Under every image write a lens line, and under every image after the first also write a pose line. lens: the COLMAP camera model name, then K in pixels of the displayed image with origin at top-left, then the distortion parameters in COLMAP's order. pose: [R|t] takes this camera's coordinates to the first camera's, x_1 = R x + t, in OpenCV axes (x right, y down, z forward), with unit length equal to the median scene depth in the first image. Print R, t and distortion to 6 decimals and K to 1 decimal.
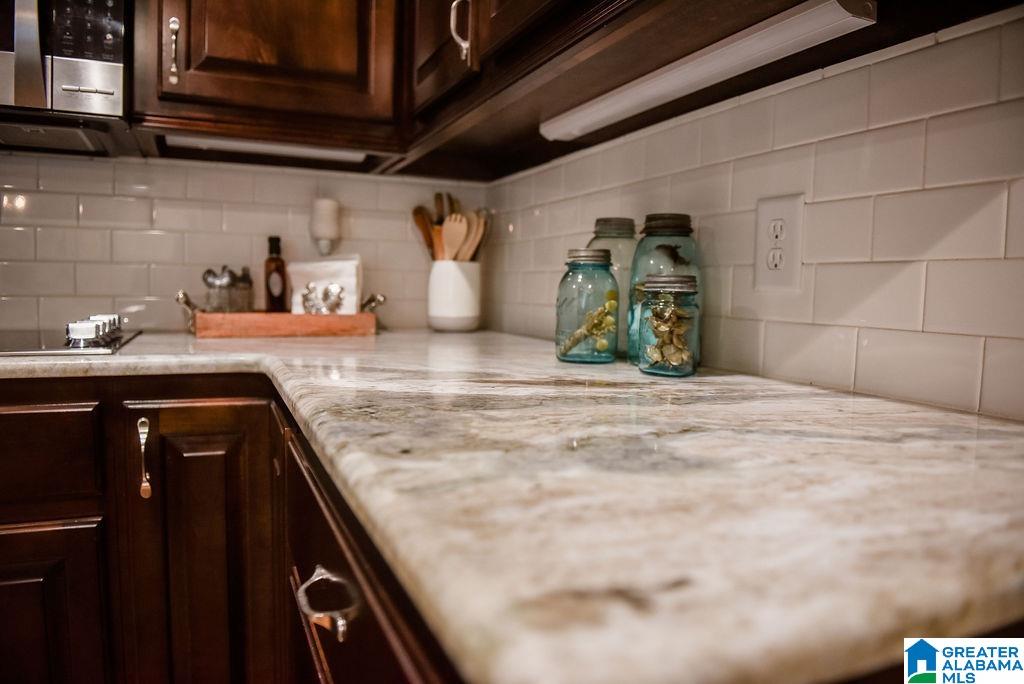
lens RADIAL K [[731.7, 0, 512.0], [0, 731.7, 342.0], [0, 0, 1]] dist [-0.052828, -0.002467]
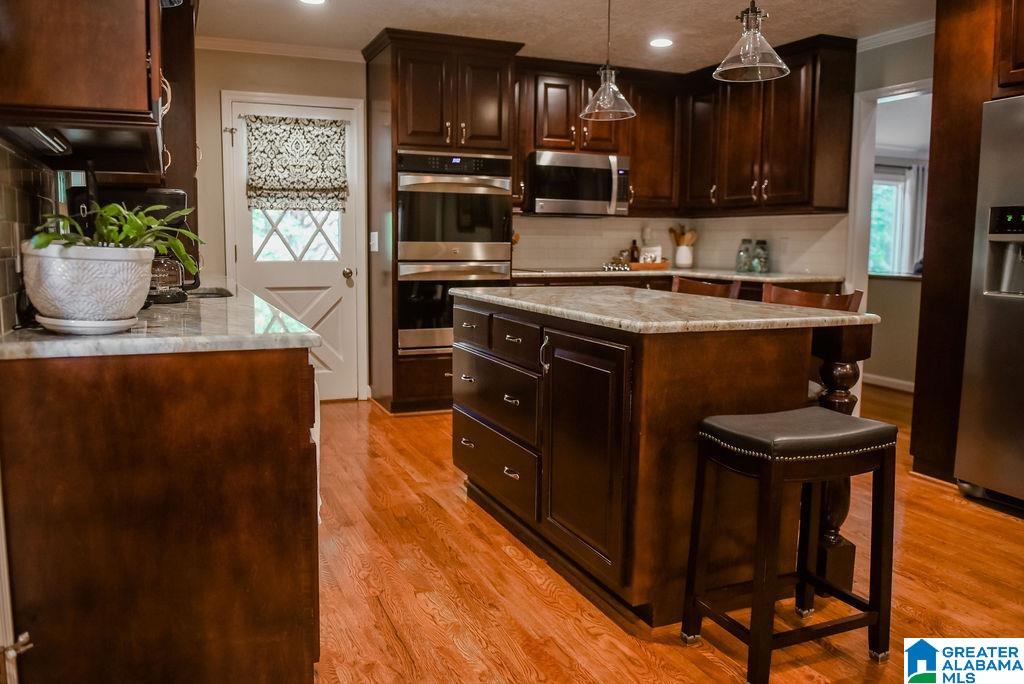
lens RADIAL K [[797.7, 0, 493.1], [0, 797.7, 339.0], [0, 0, 1]] dist [-0.043699, -0.001947]
pose [[0.999854, -0.011437, -0.012687, -0.963791], [0.012011, 0.998865, 0.046092, 0.136877], [0.012146, -0.046237, 0.998857, -2.747560]]
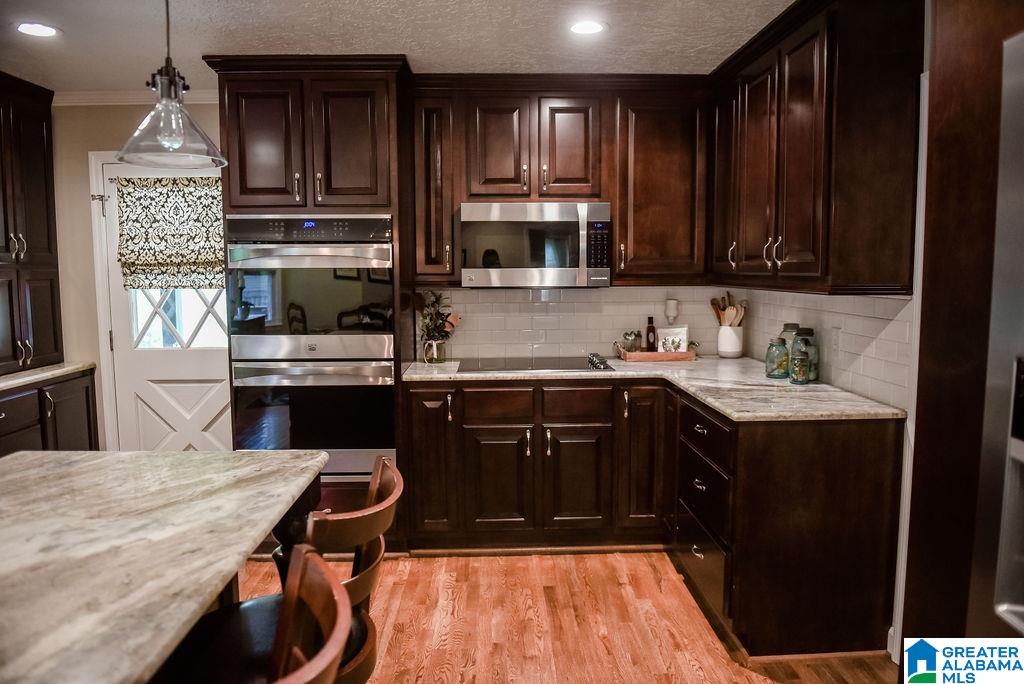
lens RADIAL K [[731.7, 0, 512.0], [0, 731.7, 342.0], [0, 0, 1]] dist [-0.052828, -0.002467]
pose [[0.930902, 0.009933, -0.365135, 0.119605], [-0.003101, 0.999809, 0.019294, -0.111888], [0.365257, -0.016828, 0.930755, -1.392608]]
